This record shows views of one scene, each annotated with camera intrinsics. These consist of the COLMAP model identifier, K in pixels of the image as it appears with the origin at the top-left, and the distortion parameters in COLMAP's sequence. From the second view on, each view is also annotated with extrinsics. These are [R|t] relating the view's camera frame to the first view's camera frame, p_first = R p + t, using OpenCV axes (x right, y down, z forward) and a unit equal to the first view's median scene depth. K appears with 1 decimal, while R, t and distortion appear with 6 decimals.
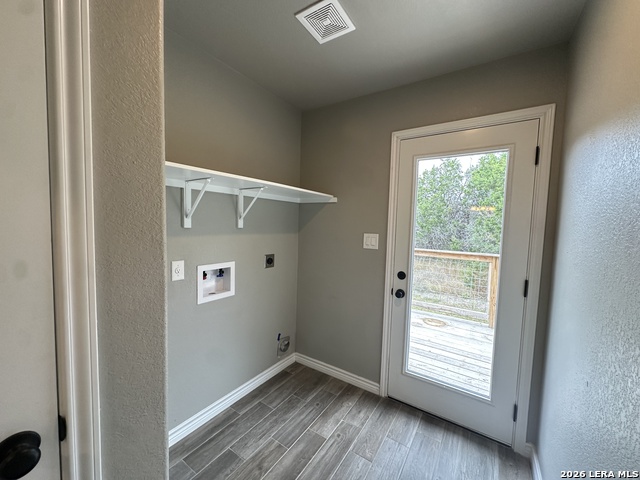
lens RADIAL K [[255.7, 0, 320.0], [0, 255.7, 240.0], [0, 0, 1]] dist [-0.000845, -0.000059]
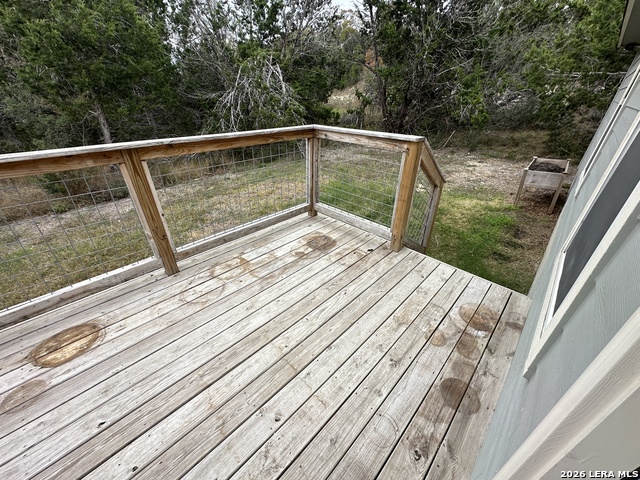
lens RADIAL K [[255.7, 0, 320.0], [0, 255.7, 240.0], [0, 0, 1]] dist [-0.000845, -0.000059]
pose [[0.187999, -0.514554, 0.836595, 0.266578], [0.061647, 0.856285, 0.512812, -0.008622], [-0.980233, -0.044835, 0.192701, 0.532521]]
